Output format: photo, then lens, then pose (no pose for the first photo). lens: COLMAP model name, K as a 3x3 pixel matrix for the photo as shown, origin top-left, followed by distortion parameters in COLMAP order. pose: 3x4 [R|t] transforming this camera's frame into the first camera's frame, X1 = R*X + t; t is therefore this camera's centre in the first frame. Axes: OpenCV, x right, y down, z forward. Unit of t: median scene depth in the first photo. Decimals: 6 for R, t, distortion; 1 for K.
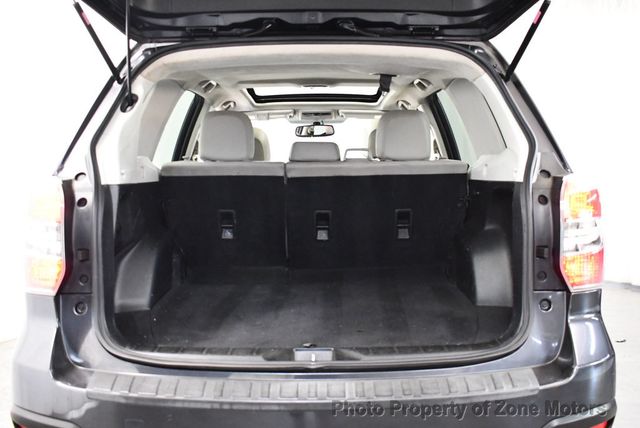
lens RADIAL K [[650.9, 0, 319.8], [0, 650.9, 213.4], [0, 0, 1]] dist [-0.093972, 0.000000]
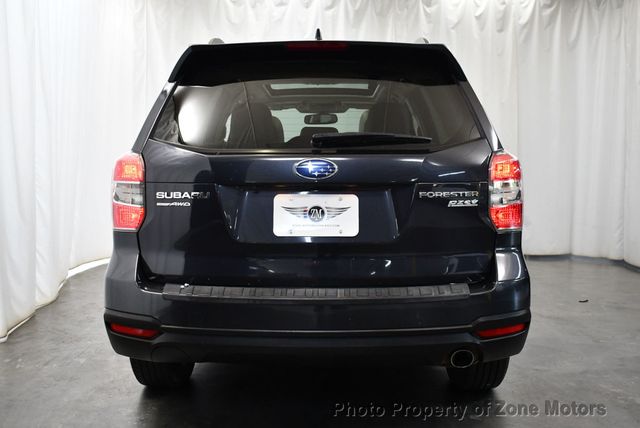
lens RADIAL K [[650.9, 0, 319.7], [0, 650.9, 214.5], [0, 0, 1]] dist [-0.093972, 0.000000]
pose [[0.999896, 0.002589, -0.014183, 0.017078], [-0.002329, 0.999829, 0.018342, 0.056547], [0.014228, -0.018307, 0.999731, -0.424914]]
